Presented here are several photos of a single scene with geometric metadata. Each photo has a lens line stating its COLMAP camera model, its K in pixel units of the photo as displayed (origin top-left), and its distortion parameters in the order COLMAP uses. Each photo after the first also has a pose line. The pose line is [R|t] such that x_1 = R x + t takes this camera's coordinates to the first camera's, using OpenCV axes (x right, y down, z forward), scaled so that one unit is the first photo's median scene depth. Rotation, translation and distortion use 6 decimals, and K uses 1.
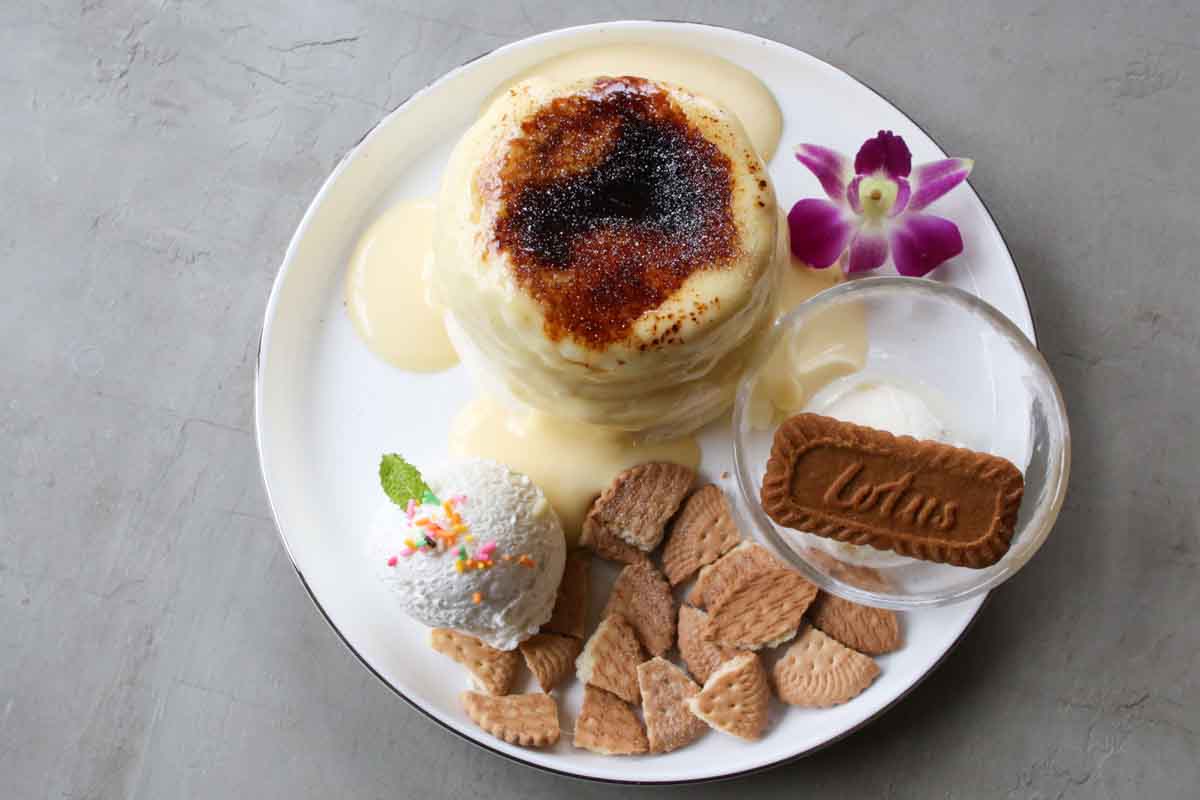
lens RADIAL K [[1153.3, 0, 602.1], [0, 1153.3, 399.5], [0, 0, 1]] dist [-0.075207, 0.000000]
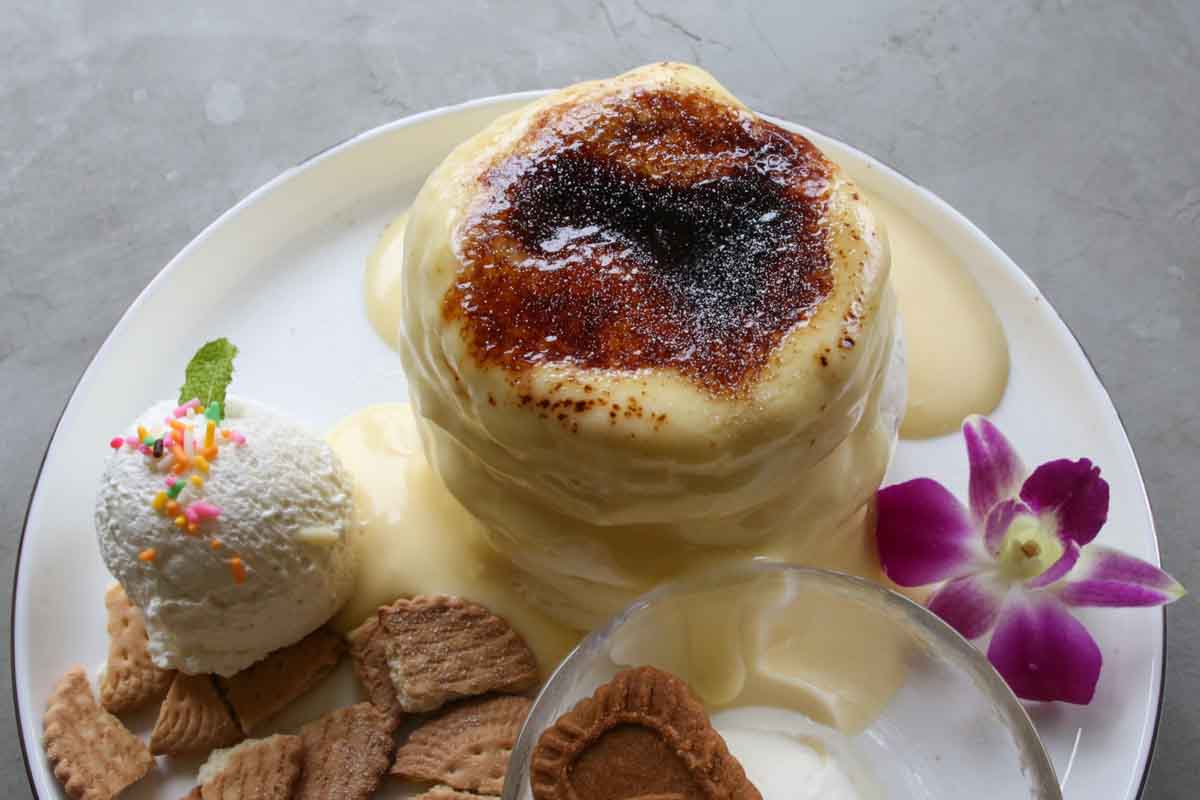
lens RADIAL K [[1153.3, 0, 605.3], [0, 1153.3, 406.3], [0, 0, 1]] dist [-0.075207, 0.000000]
pose [[0.725338, 0.607559, -0.323661, 0.261251], [-0.669696, 0.731614, -0.127469, 0.009966], [0.159350, 0.309213, 0.937547, 0.376507]]
